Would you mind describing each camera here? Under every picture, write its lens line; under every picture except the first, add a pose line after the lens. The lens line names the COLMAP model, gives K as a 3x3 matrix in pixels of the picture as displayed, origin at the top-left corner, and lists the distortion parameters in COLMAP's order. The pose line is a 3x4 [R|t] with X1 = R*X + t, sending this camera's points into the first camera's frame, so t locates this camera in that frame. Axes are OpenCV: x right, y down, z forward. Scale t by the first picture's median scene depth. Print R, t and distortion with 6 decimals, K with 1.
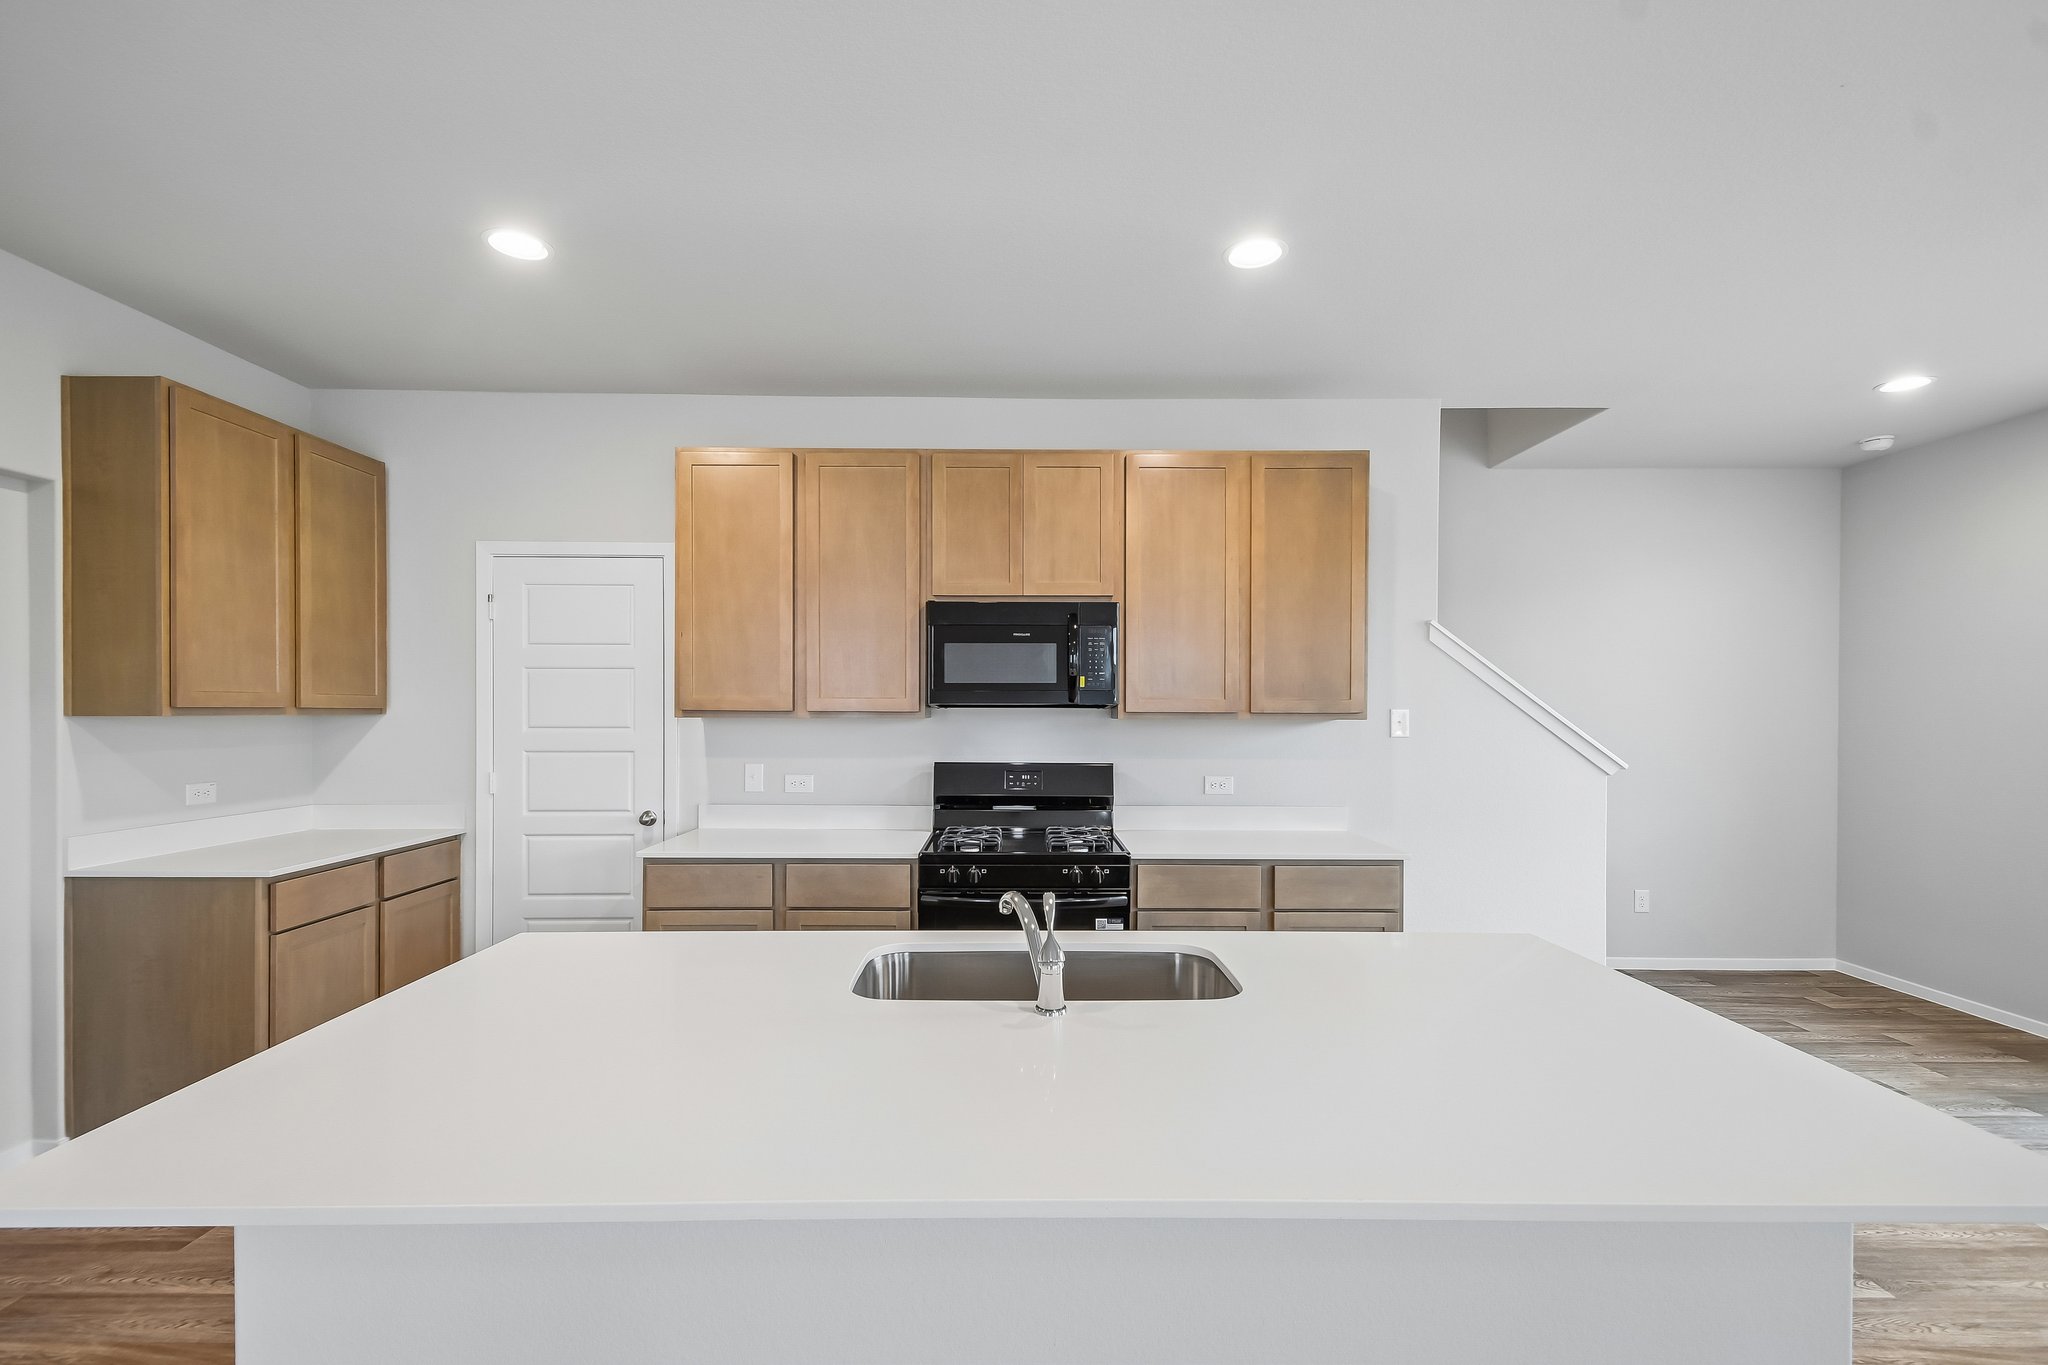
lens RADIAL K [[898.7, 0, 1029.7], [0, 898.7, 713.9], [0, 0, 1]] dist [0.028788, -0.015710]
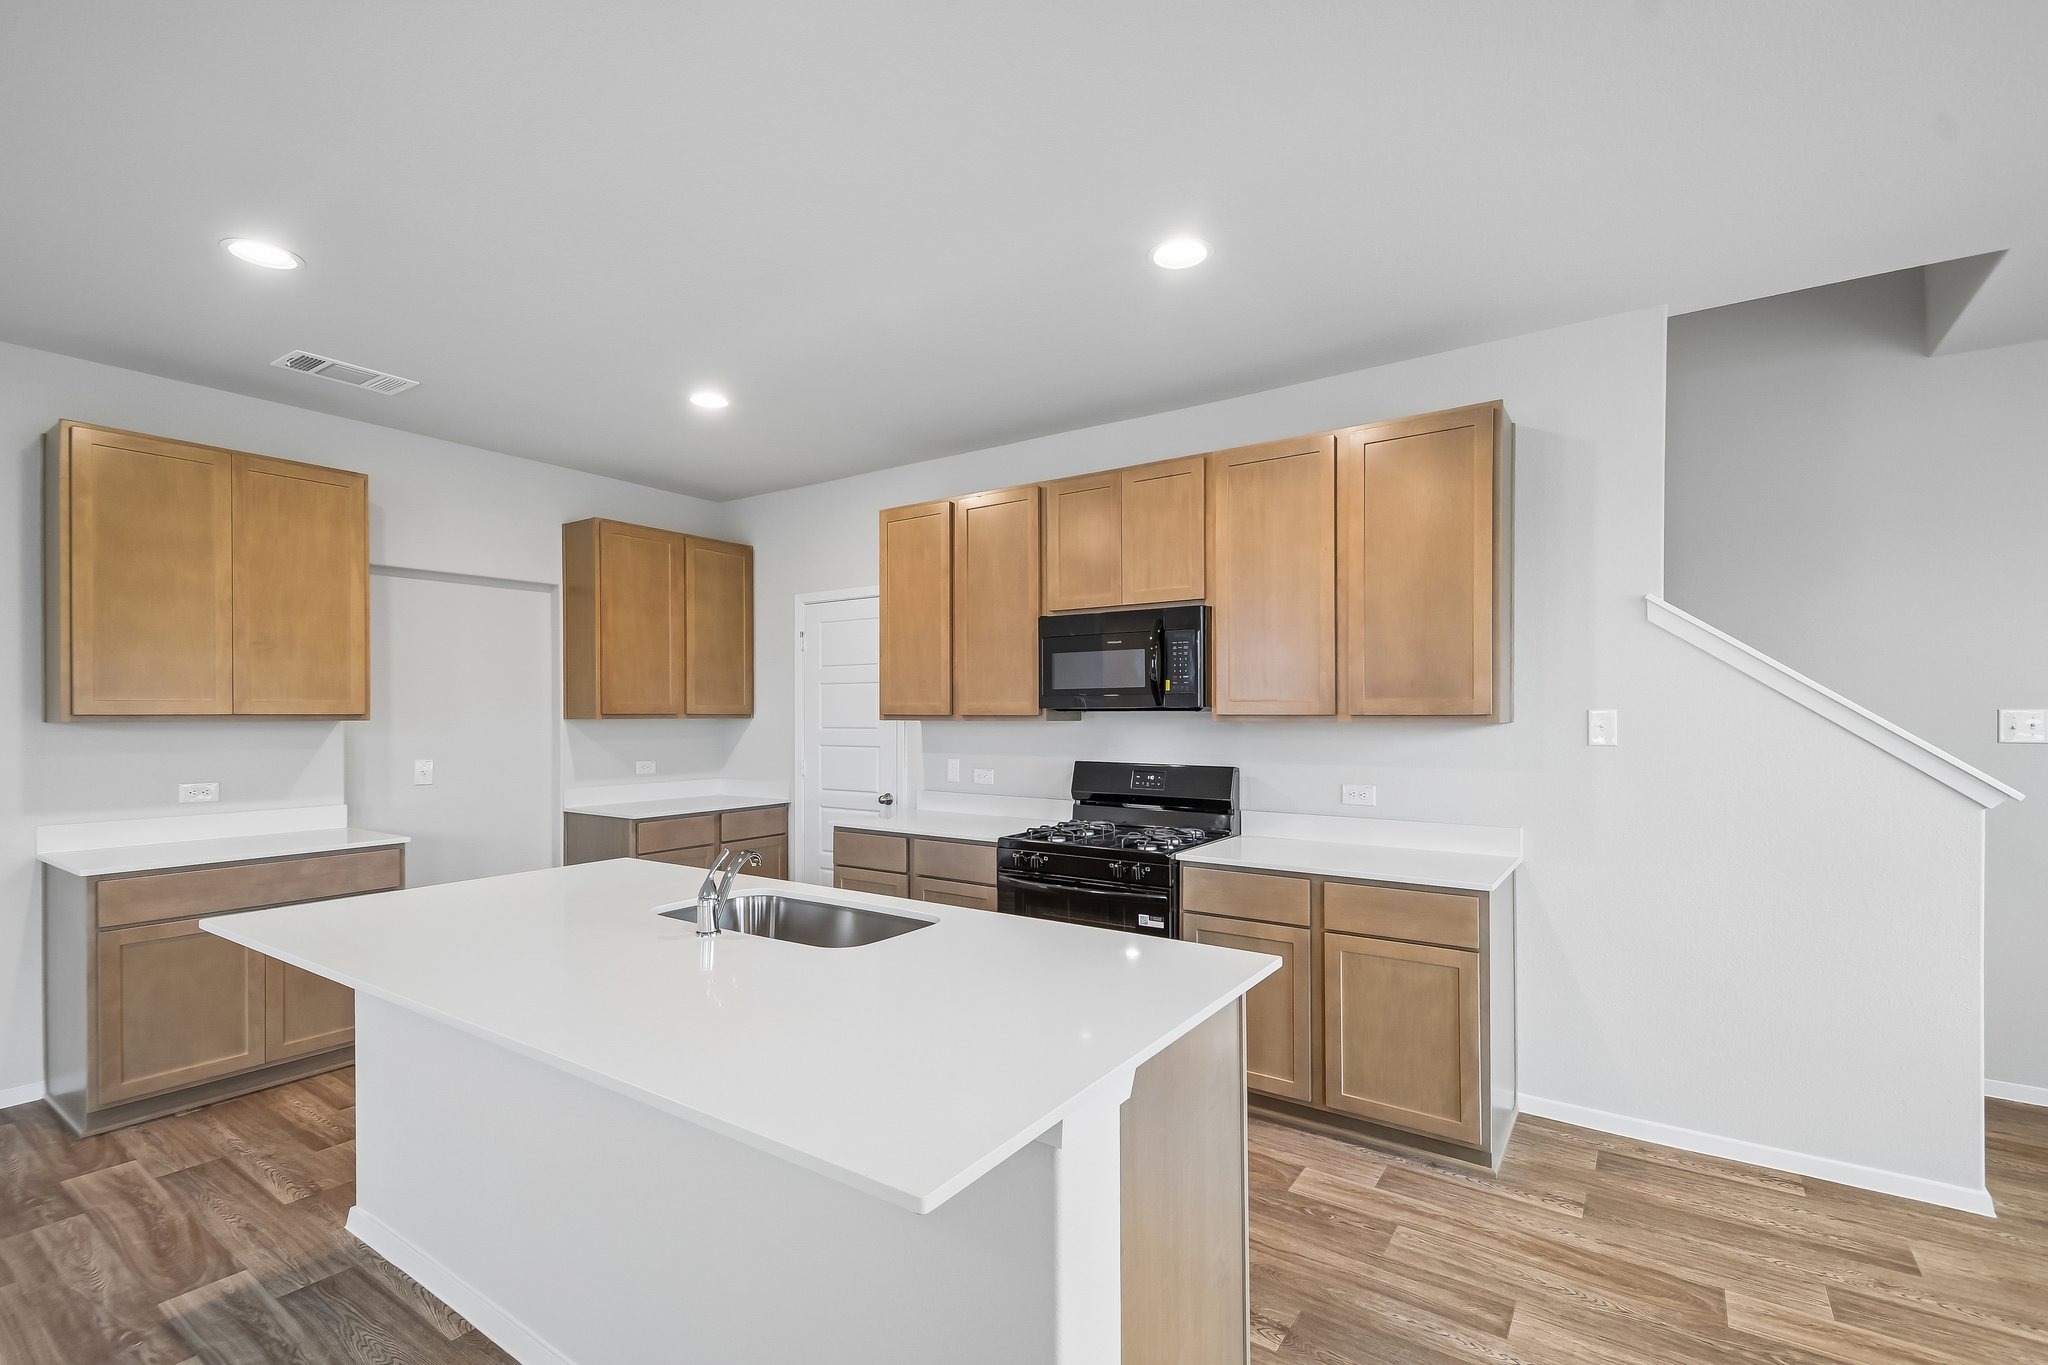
lens RADIAL K [[898.7, 0, 1029.7], [0, 898.7, 713.9], [0, 0, 1]] dist [0.028788, -0.015710]
pose [[0.820290, -0.004128, -0.571932, 0.512762], [0.000447, 0.999978, -0.006576, 0.003431], [0.571947, 0.005139, 0.820274, 0.070372]]
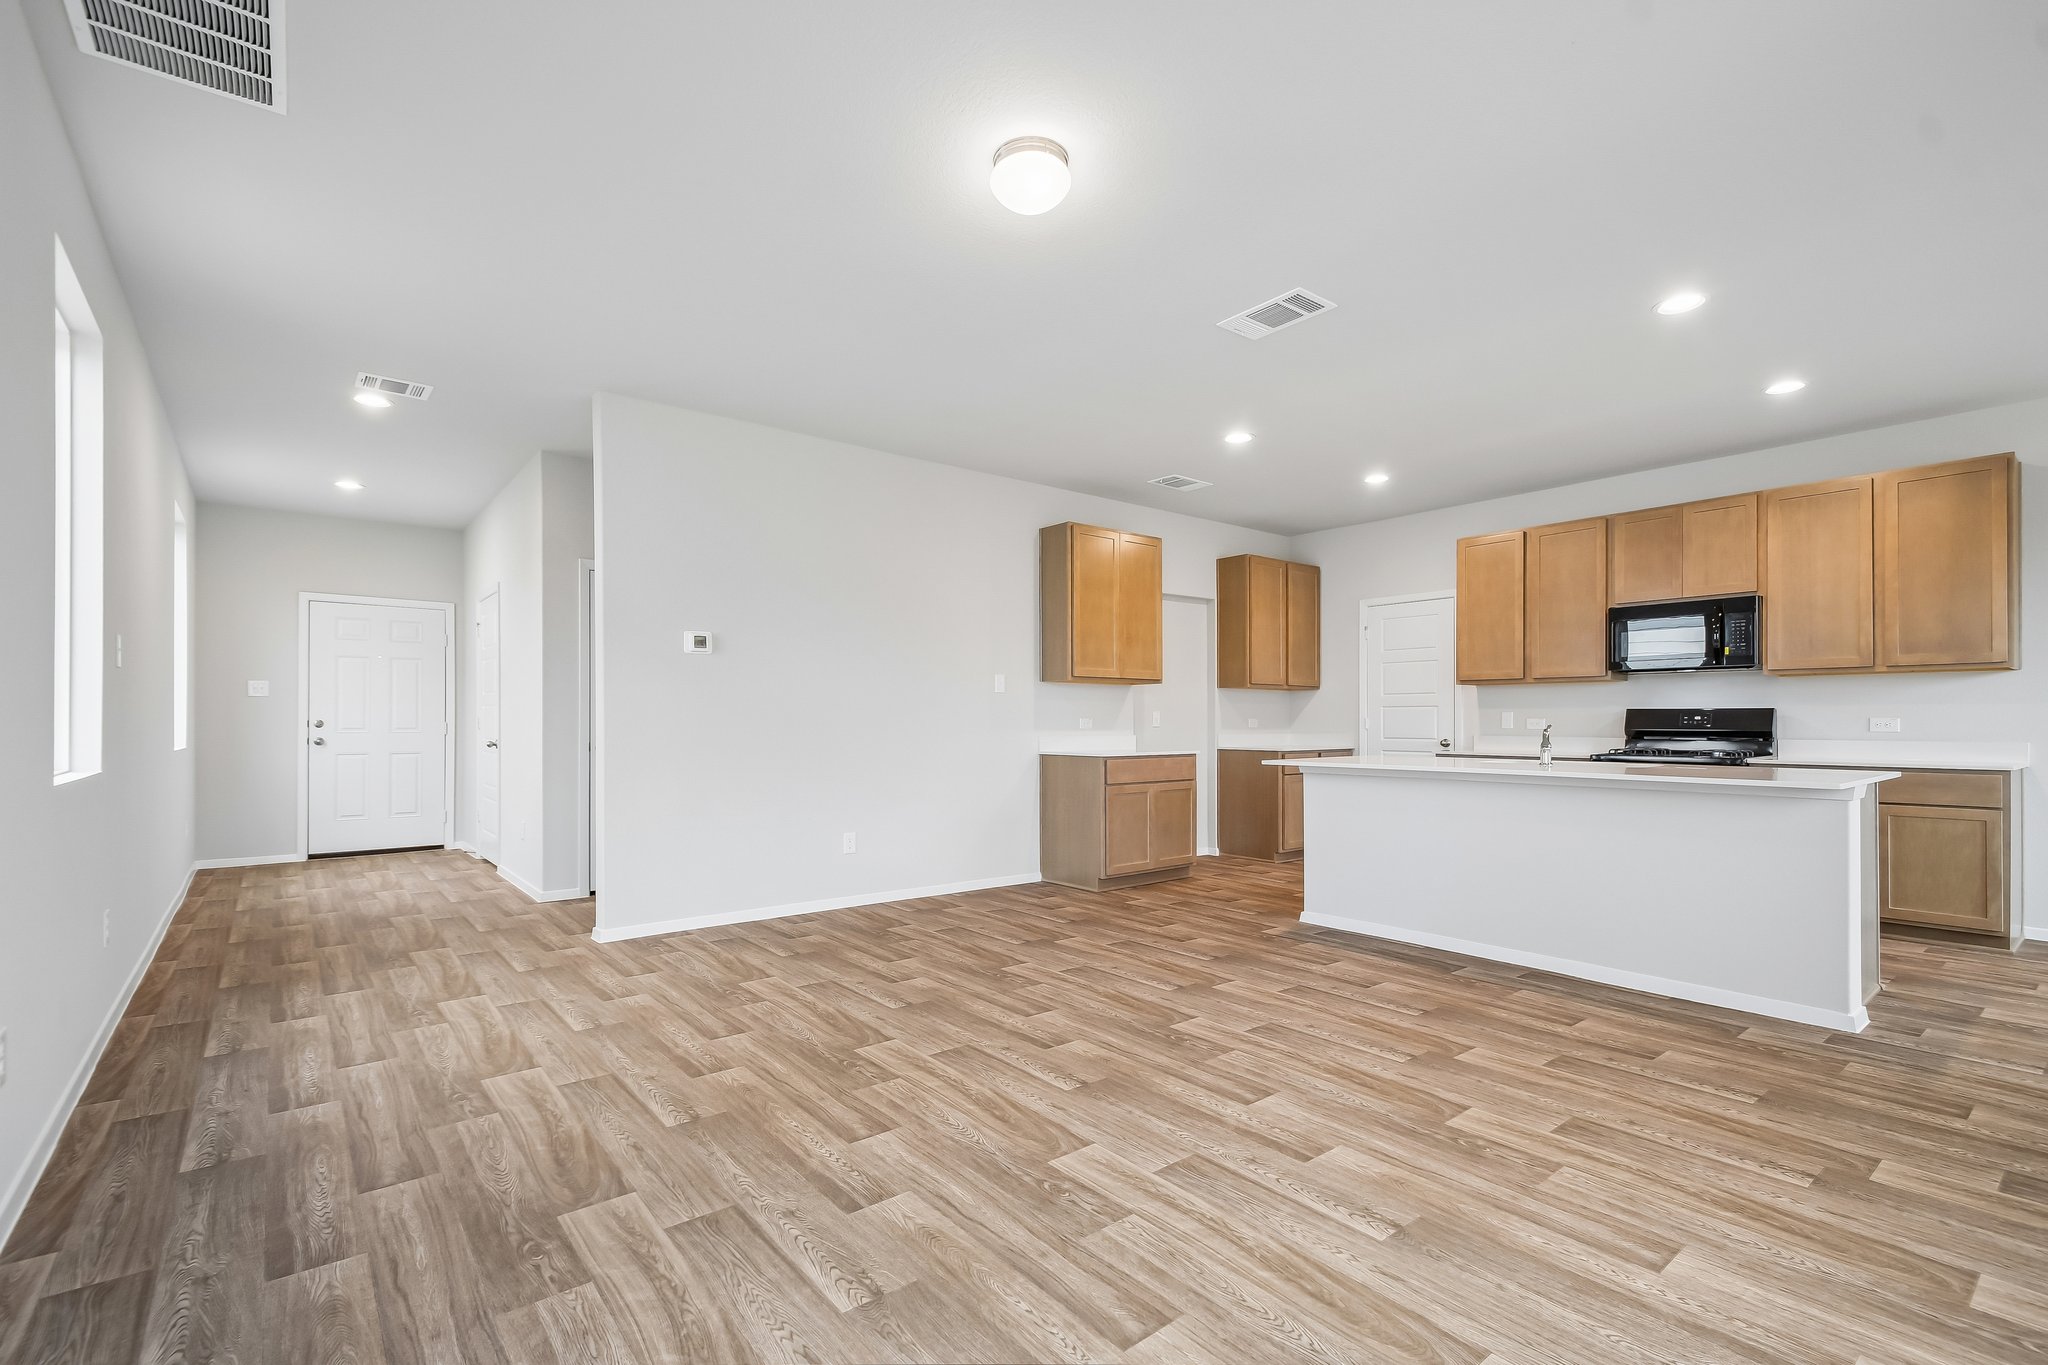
lens RADIAL K [[935.7, 0, 1026.2], [0, 935.7, 720.9], [0, 0, 1]] dist [0.029956, -0.019408]
pose [[0.630760, -0.005656, -0.775957, 0.542525], [-0.001172, 0.999965, -0.008242, 0.095145], [0.775977, 0.006109, 0.630731, -0.893875]]
